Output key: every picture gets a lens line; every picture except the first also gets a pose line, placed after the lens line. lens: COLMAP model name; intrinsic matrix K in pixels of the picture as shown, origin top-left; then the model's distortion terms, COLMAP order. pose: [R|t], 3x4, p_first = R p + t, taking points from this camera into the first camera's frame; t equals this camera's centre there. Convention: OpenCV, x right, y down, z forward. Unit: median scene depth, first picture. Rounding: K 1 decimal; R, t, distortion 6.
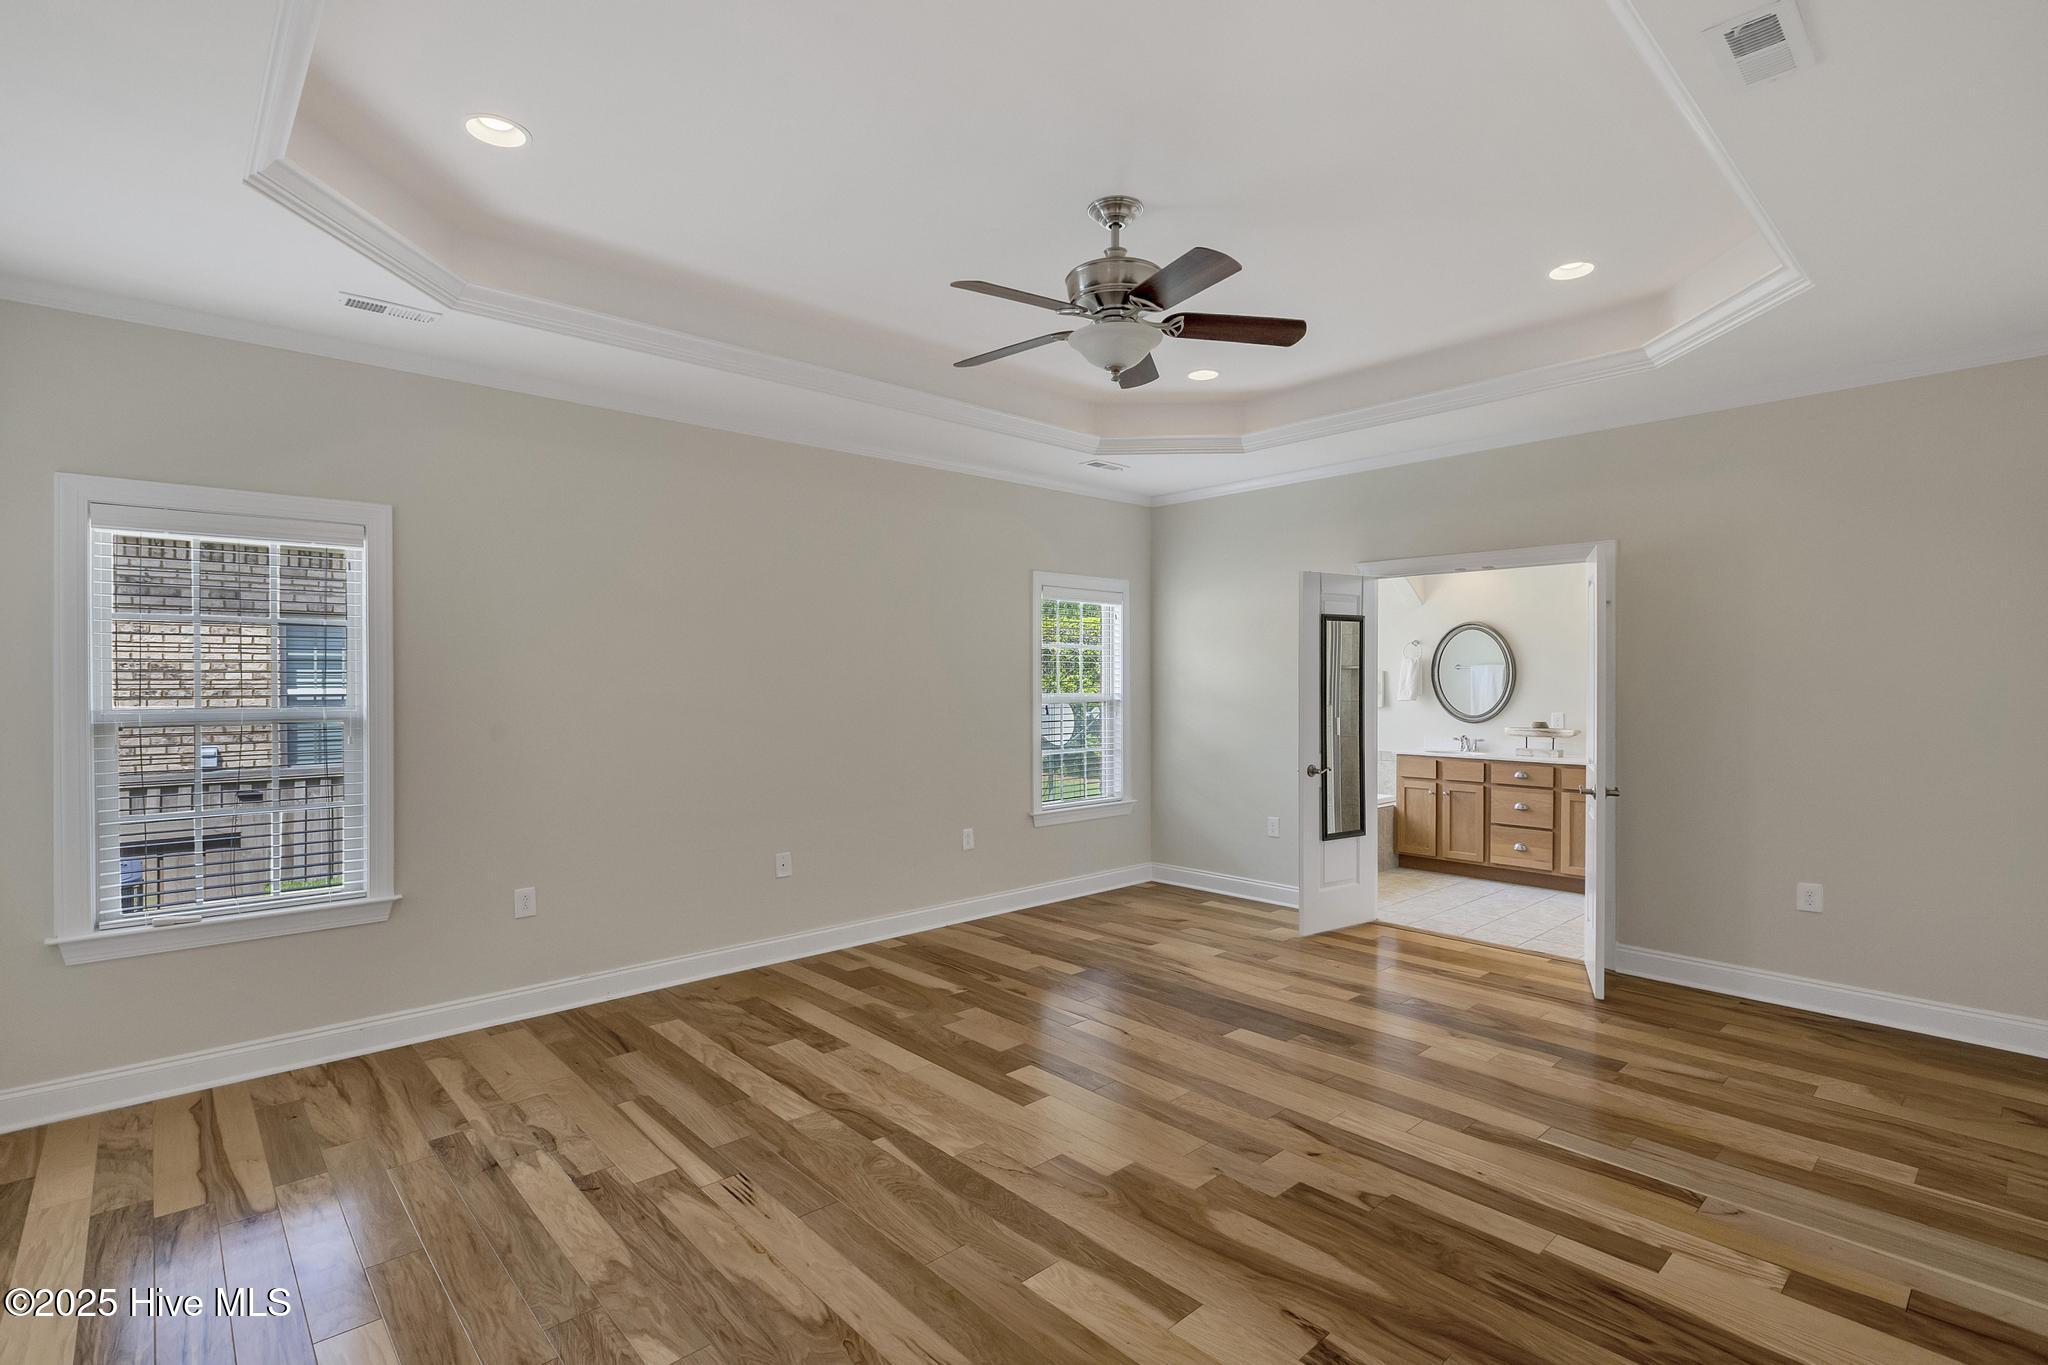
lens RADIAL K [[961.5, 0, 1024.0], [0, 961.5, 682.5], [0, 0, 1]] dist [-0.003372, -0.000957]
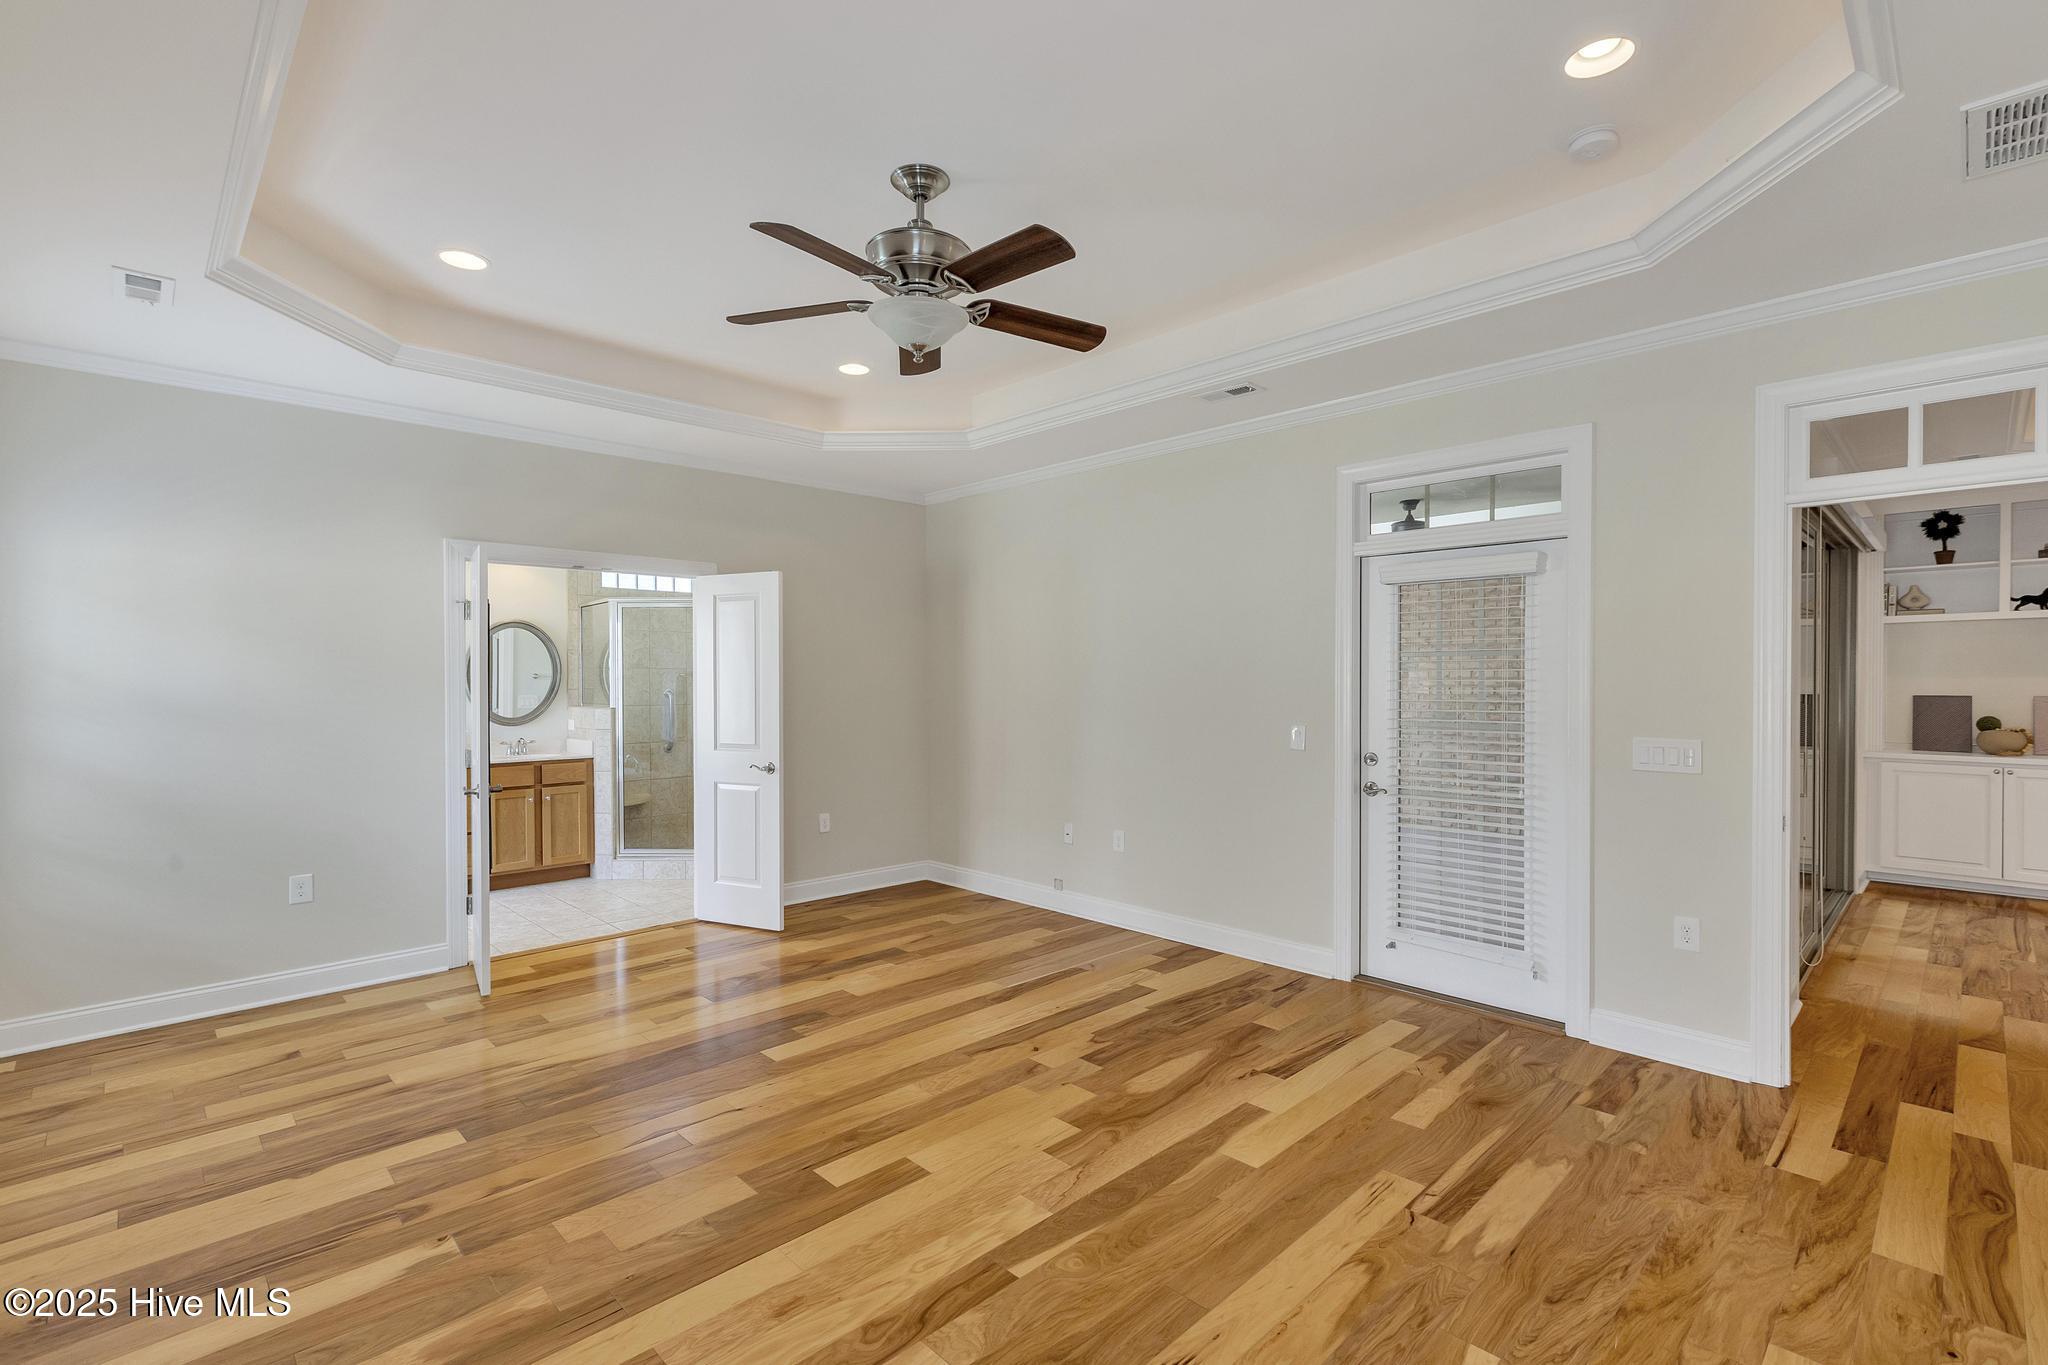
lens RADIAL K [[927.0, 0, 1024.0], [0, 927.0, 682.5], [0, 0, 1]] dist [0.001974, 0.000271]
pose [[-0.032366, -0.002072, 0.999474, -0.809986], [0.004215, 0.999989, 0.002210, 0.001283], [-0.999467, 0.004284, -0.032357, 0.919748]]
